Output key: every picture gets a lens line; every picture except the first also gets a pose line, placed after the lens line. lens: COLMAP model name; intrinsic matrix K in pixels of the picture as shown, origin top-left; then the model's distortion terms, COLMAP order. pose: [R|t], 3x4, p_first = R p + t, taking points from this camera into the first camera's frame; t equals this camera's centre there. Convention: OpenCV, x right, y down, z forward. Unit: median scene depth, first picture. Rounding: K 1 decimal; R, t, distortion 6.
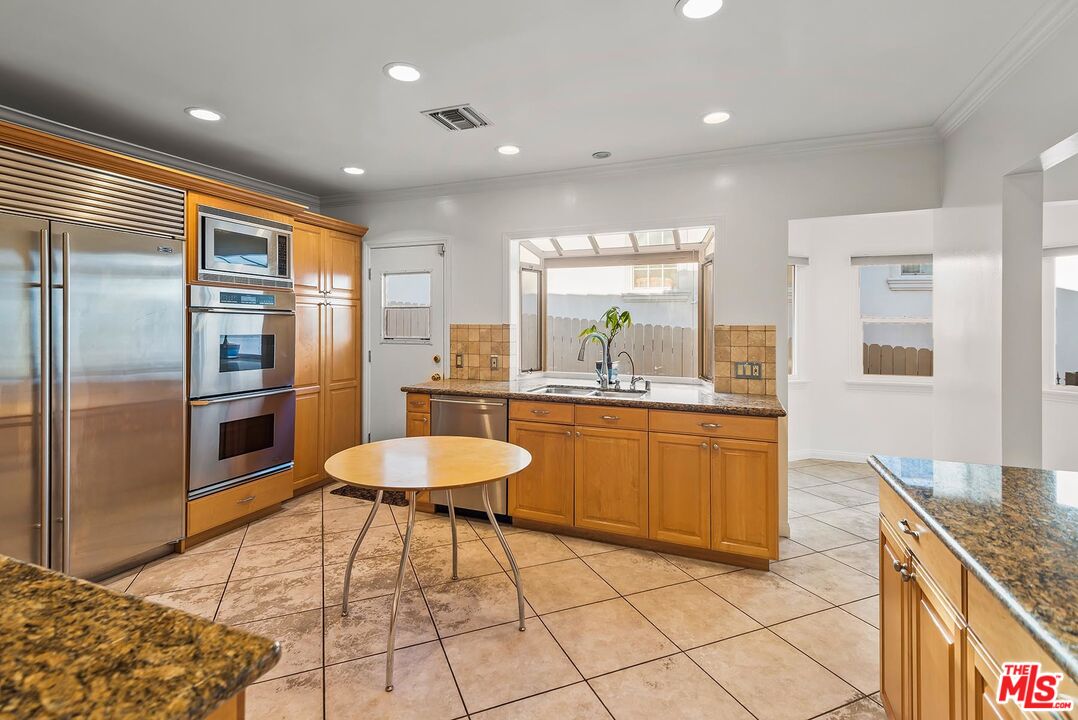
lens RADIAL K [[496.0, 0, 517.5], [0, 496.0, 327.7], [0, 0, 1]] dist [0.006105, -0.000125]
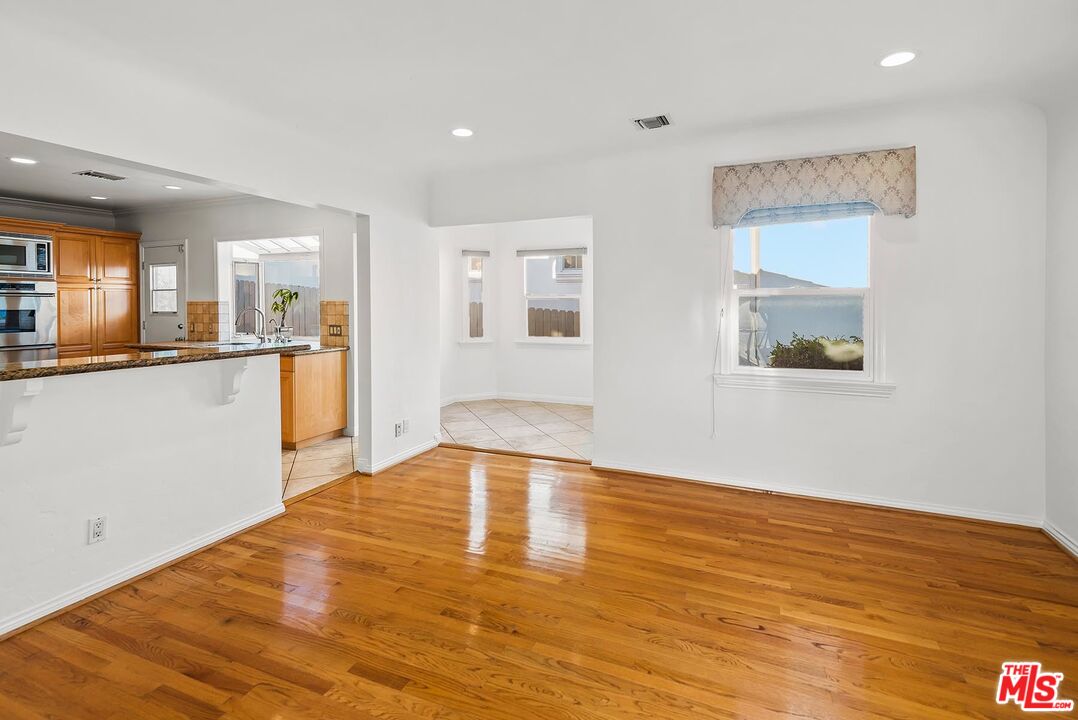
lens RADIAL K [[496.0, 0, 549.0], [0, 496.0, 304.5], [0, 0, 1]] dist [0.006105, -0.000125]
pose [[0.999918, -0.007041, 0.010697, 0.899360], [0.007045, 0.999975, -0.000353, 0.008401], [-0.010694, 0.000428, 0.999943, -0.446046]]
